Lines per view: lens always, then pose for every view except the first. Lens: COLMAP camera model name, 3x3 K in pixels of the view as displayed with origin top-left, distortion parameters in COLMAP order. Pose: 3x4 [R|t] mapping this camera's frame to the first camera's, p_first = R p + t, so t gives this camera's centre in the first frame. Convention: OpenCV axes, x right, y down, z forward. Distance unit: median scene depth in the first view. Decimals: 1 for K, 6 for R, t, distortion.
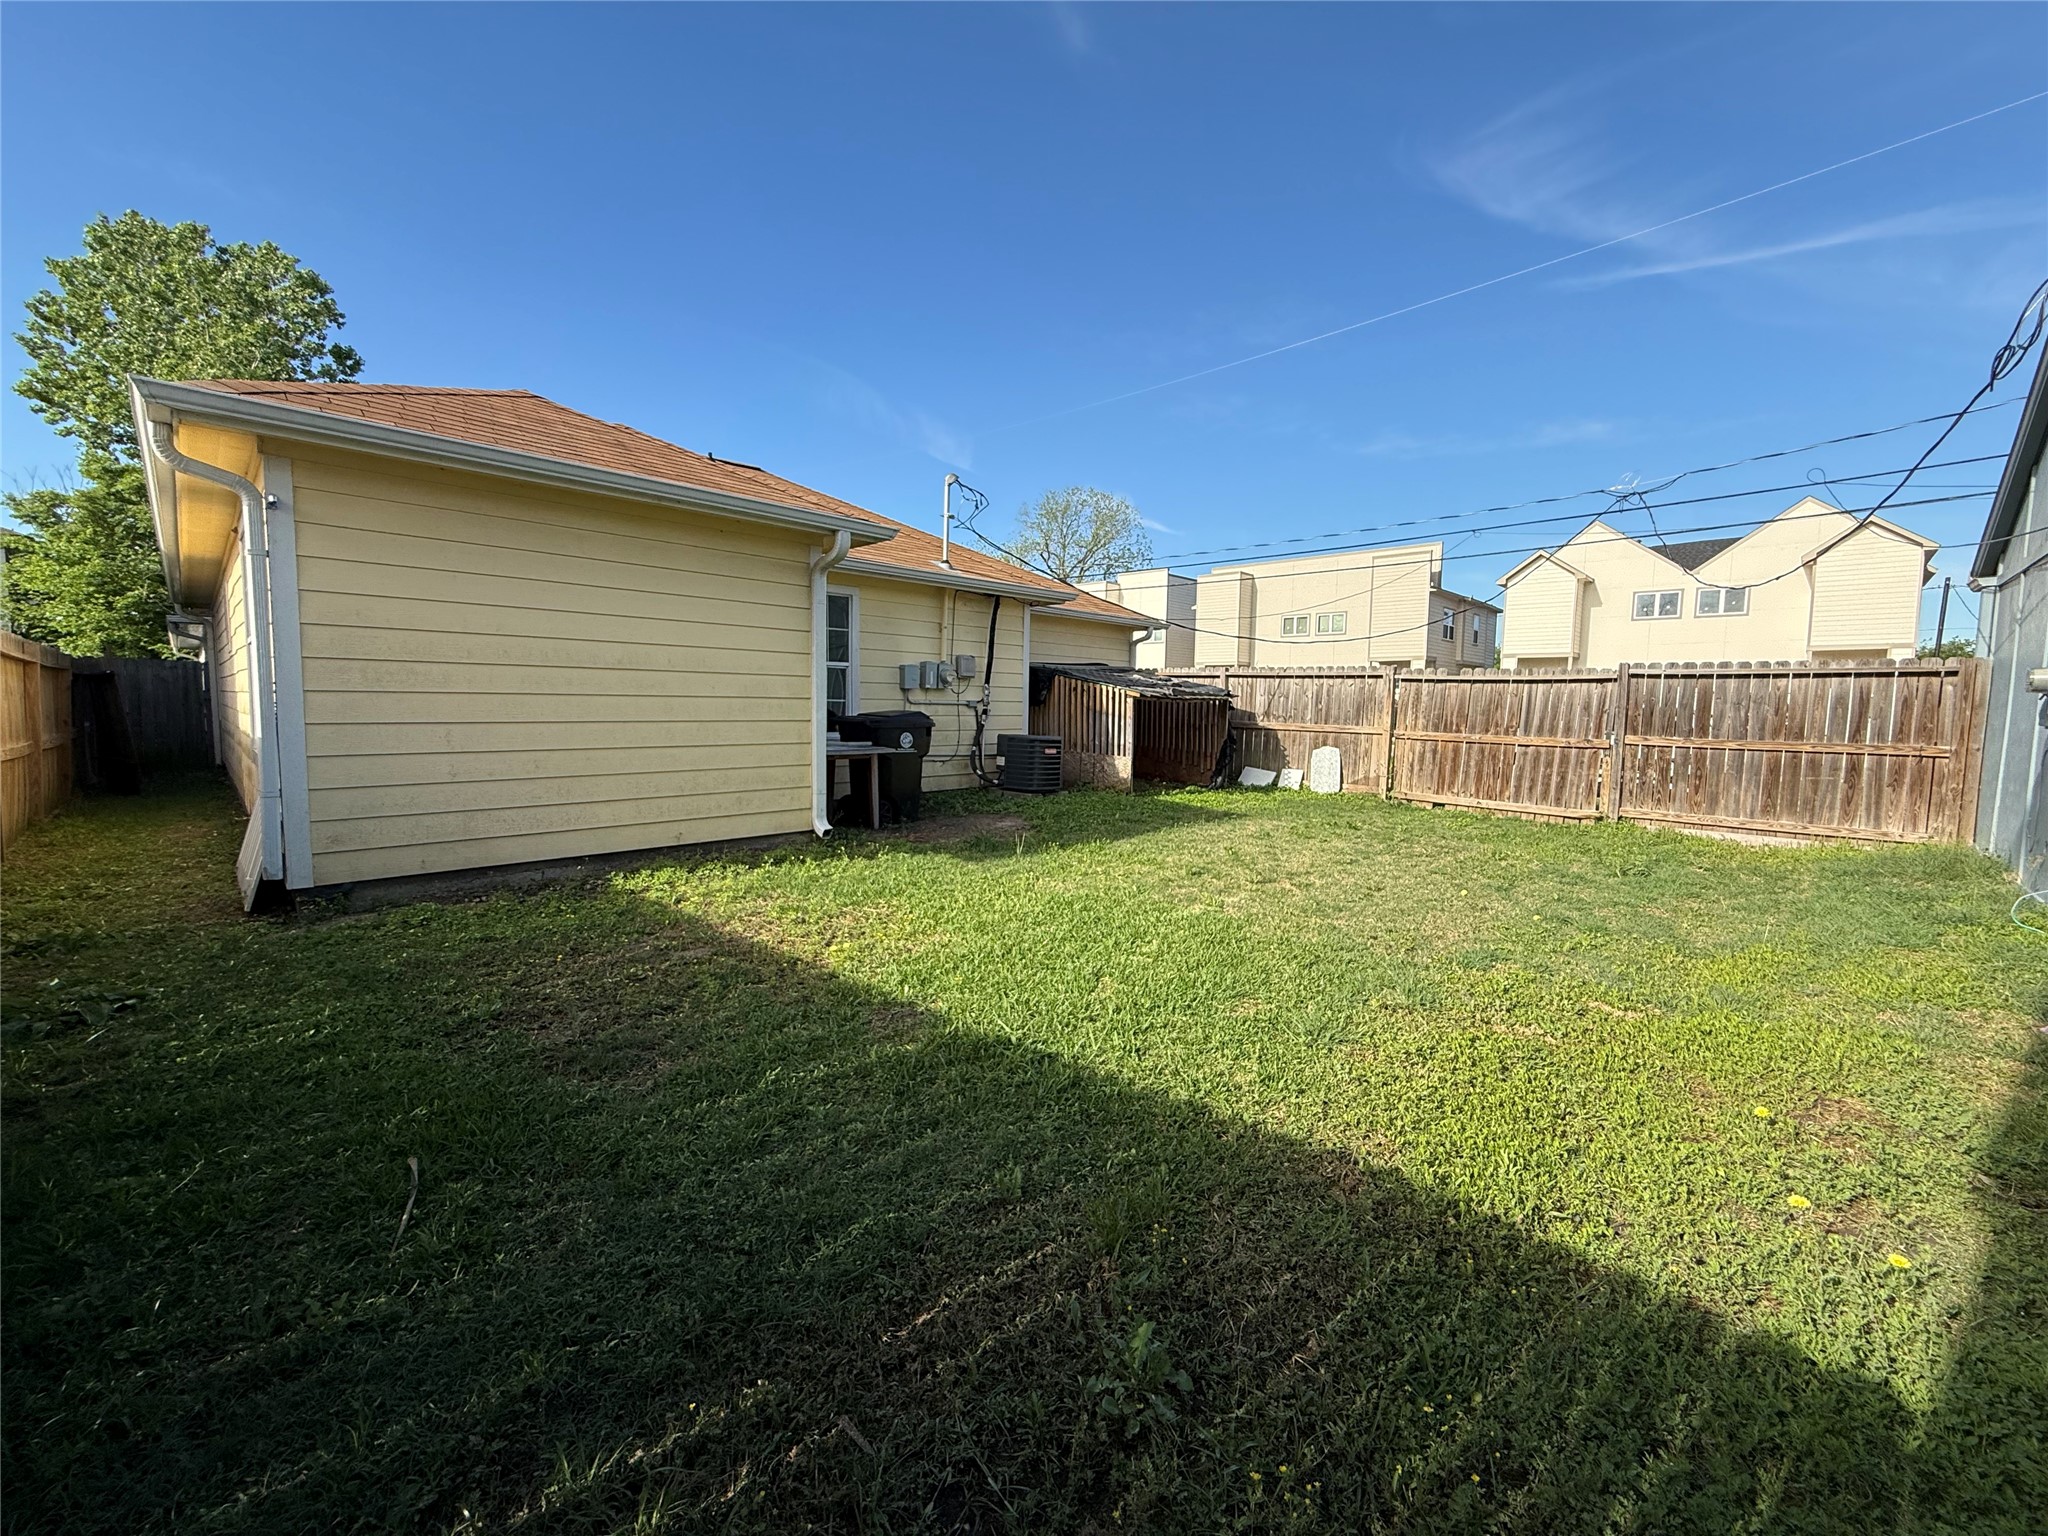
lens RADIAL K [[813.6, 0, 1018.9], [0, 813.6, 767.7], [0, 0, 1]] dist [-0.000286, -0.001202]
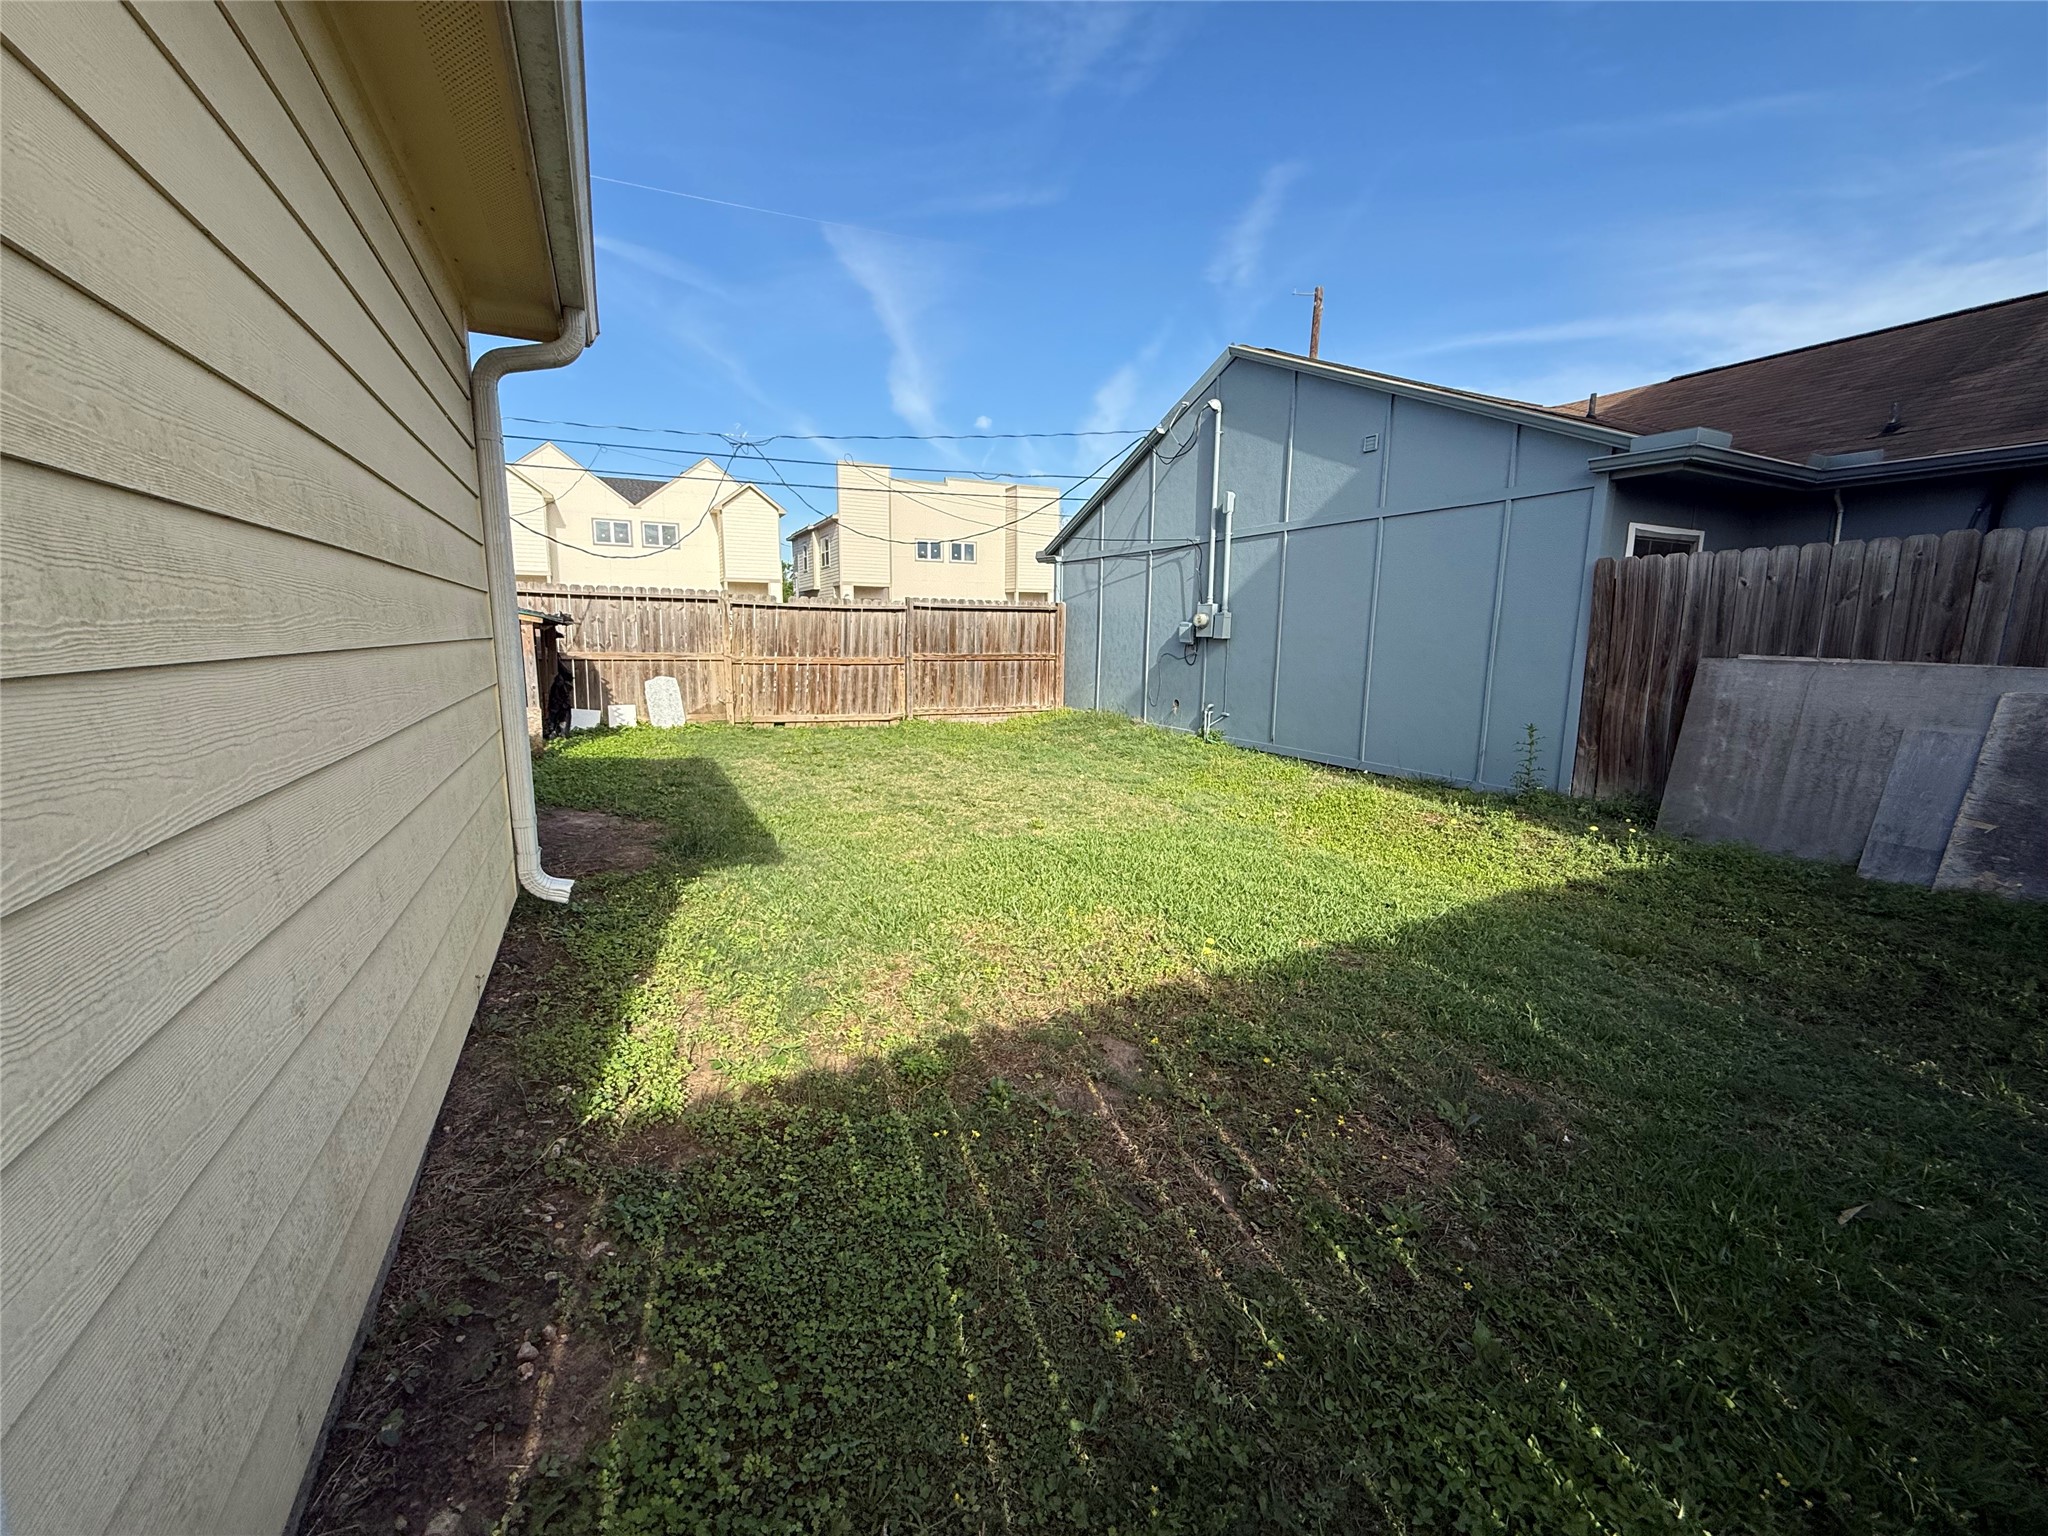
lens RADIAL K [[813.6, 0, 1016.6], [0, 813.6, 772.1], [0, 0, 1]] dist [-0.000286, -0.001202]
pose [[0.295892, -0.170980, 0.939794, -0.433893], [0.068435, 0.985116, 0.157679, -0.041891], [-0.952767, 0.017659, 0.303189, 0.393982]]
